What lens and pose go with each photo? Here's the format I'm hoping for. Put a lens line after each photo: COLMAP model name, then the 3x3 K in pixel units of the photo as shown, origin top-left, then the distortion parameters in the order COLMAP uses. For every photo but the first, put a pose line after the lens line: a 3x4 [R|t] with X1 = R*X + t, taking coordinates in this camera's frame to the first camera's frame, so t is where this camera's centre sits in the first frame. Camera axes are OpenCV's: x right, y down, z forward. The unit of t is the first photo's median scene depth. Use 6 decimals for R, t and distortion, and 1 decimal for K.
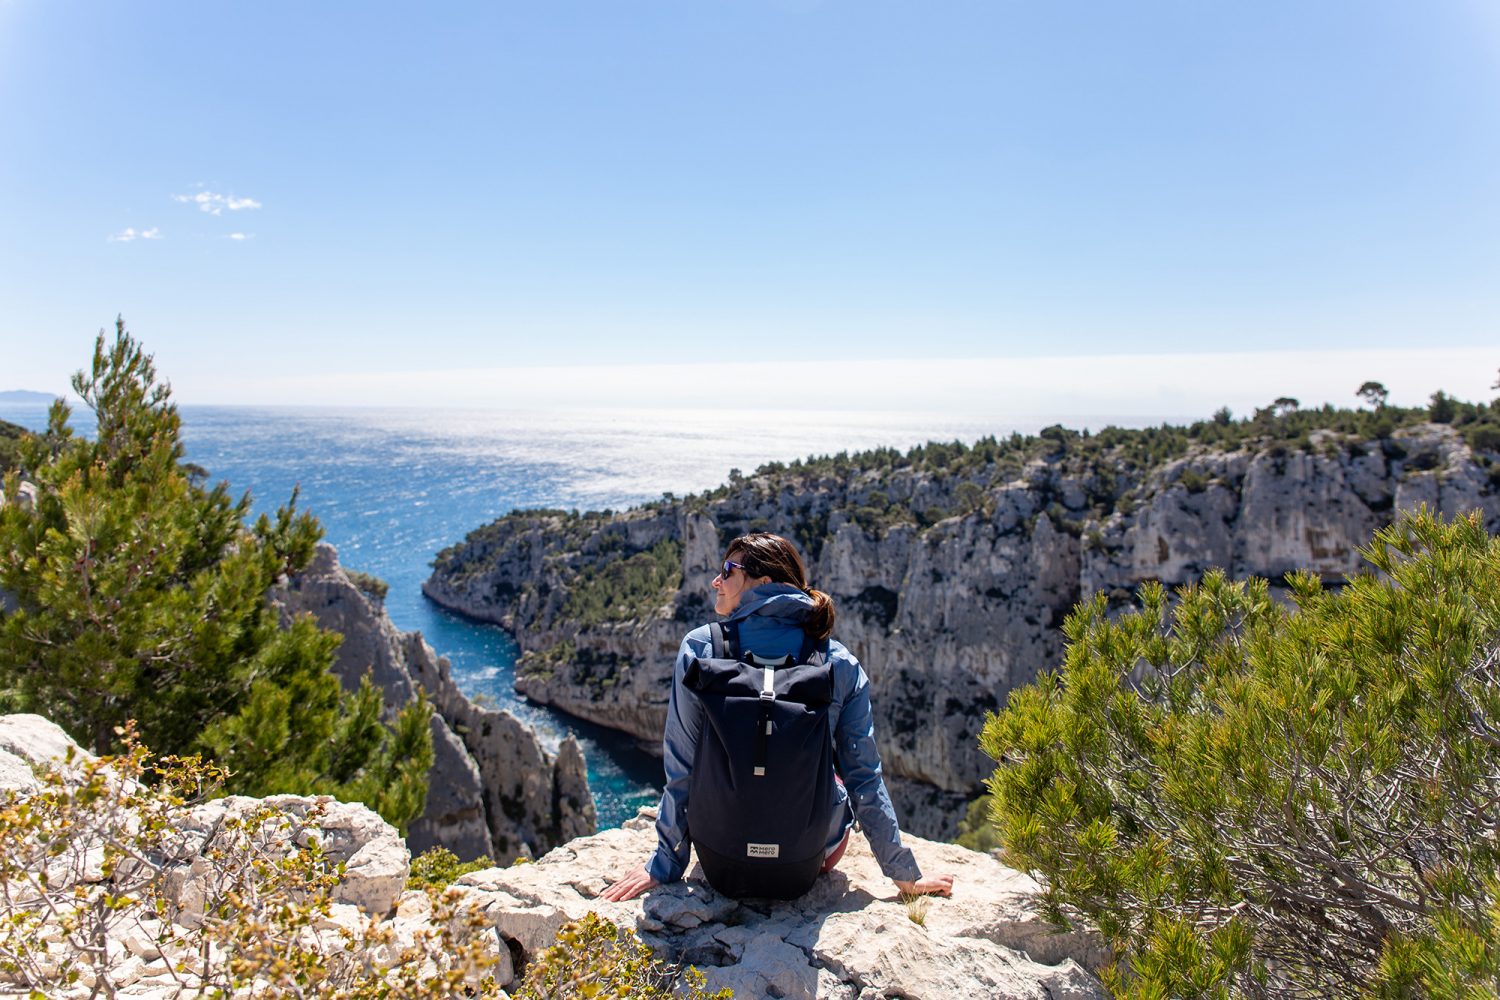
lens RADIAL K [[1012.4, 0, 746.8], [0, 1012.4, 491.1], [0, 0, 1]] dist [-0.000303, 0.000036]
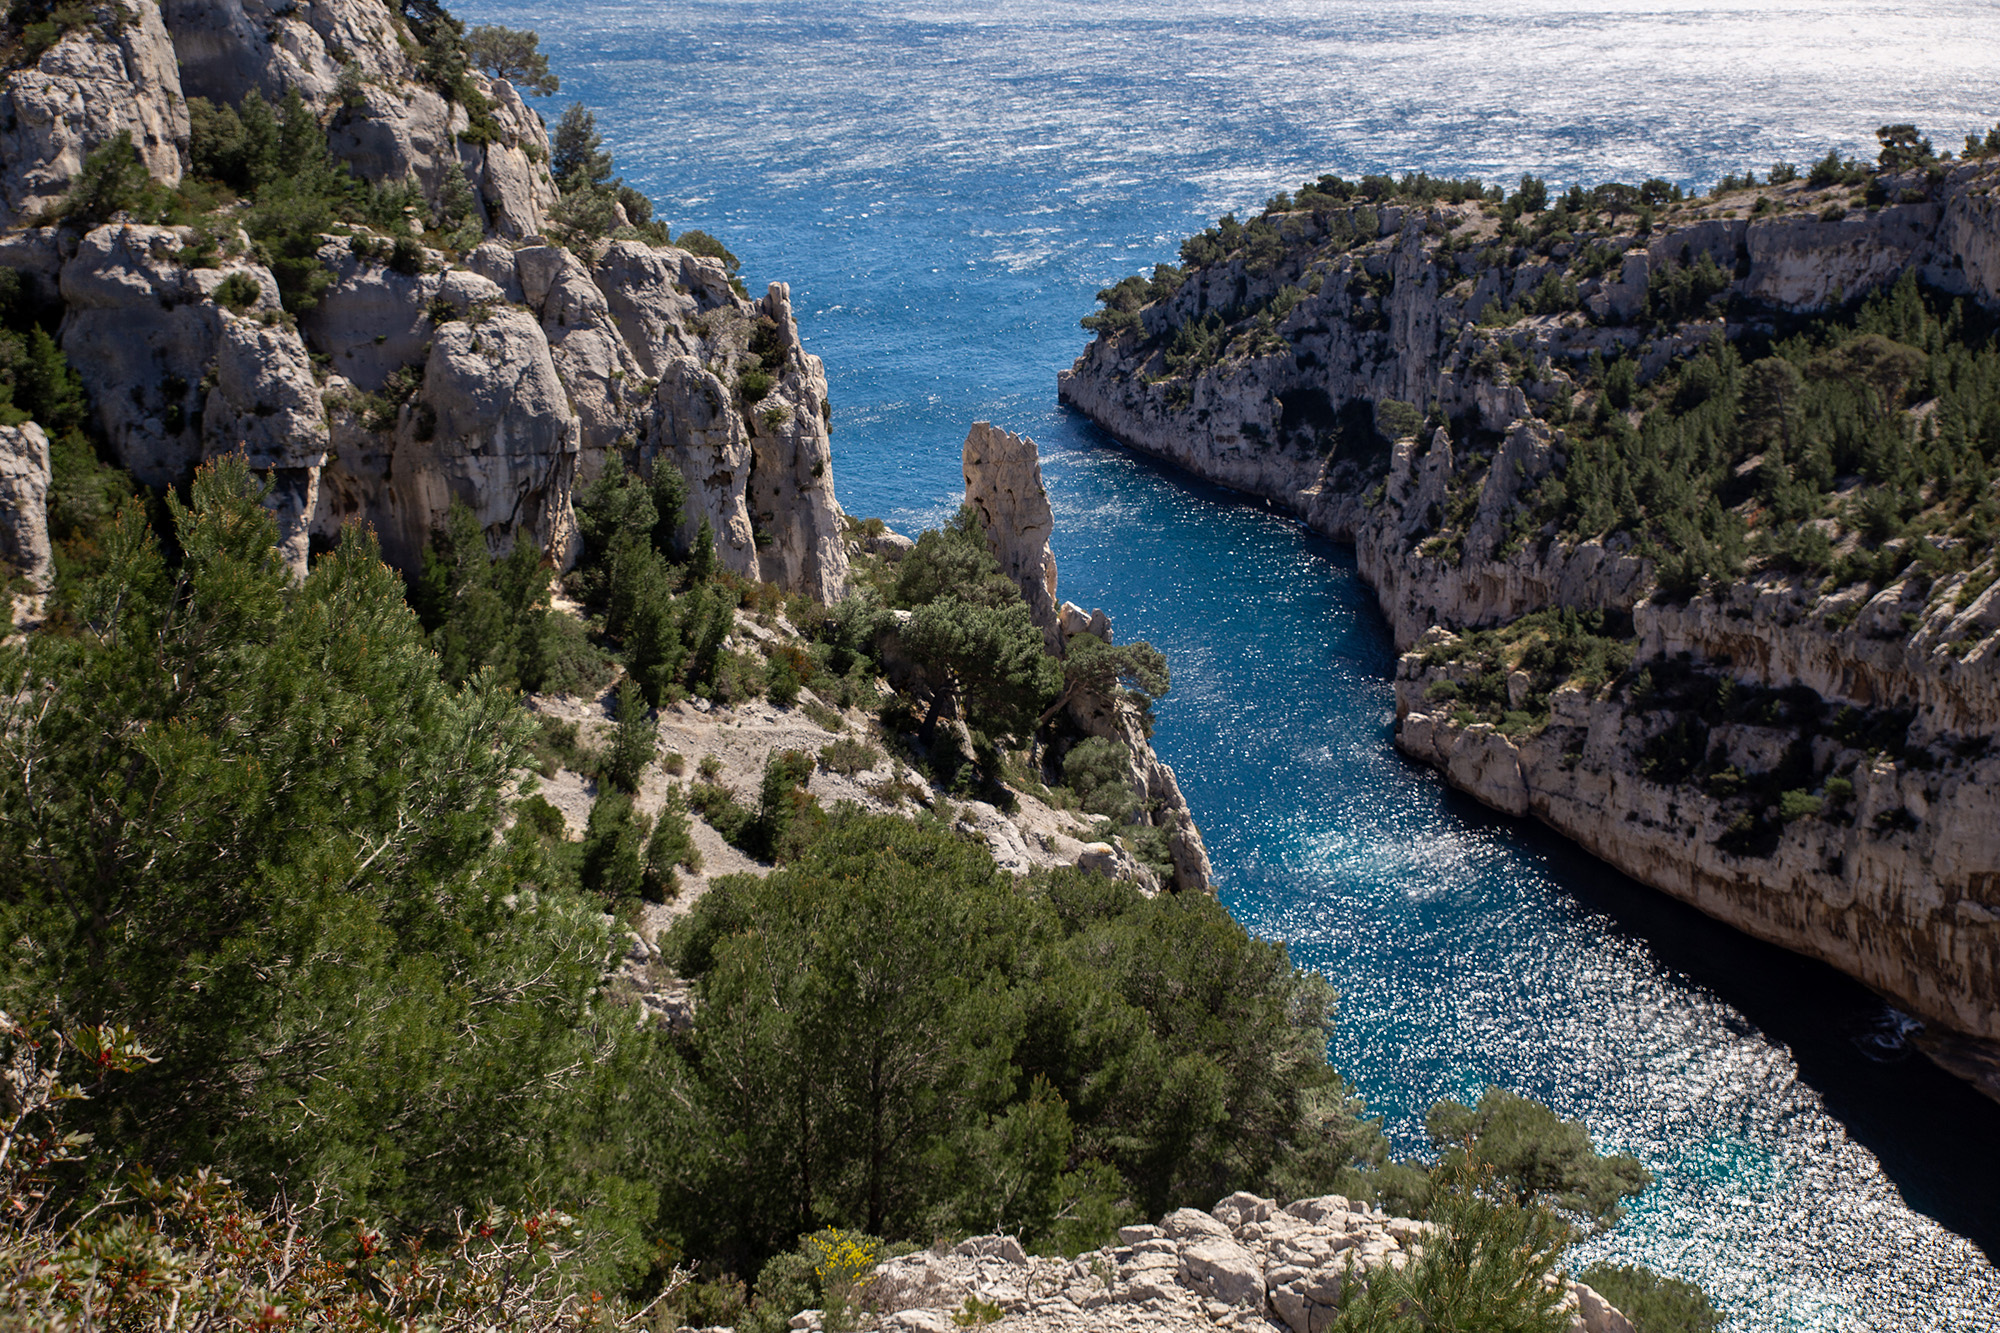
lens RADIAL K [[2176.0, 0, 989.5], [0, 2176.0, 655.0], [0, 0, 1]] dist [-0.019120, 0.186560]
pose [[0.954704, 0.095062, -0.281965, -0.236275], [-0.029723, 0.973323, 0.227507, 0.024153], [0.296070, -0.208821, 0.932060, 0.483395]]
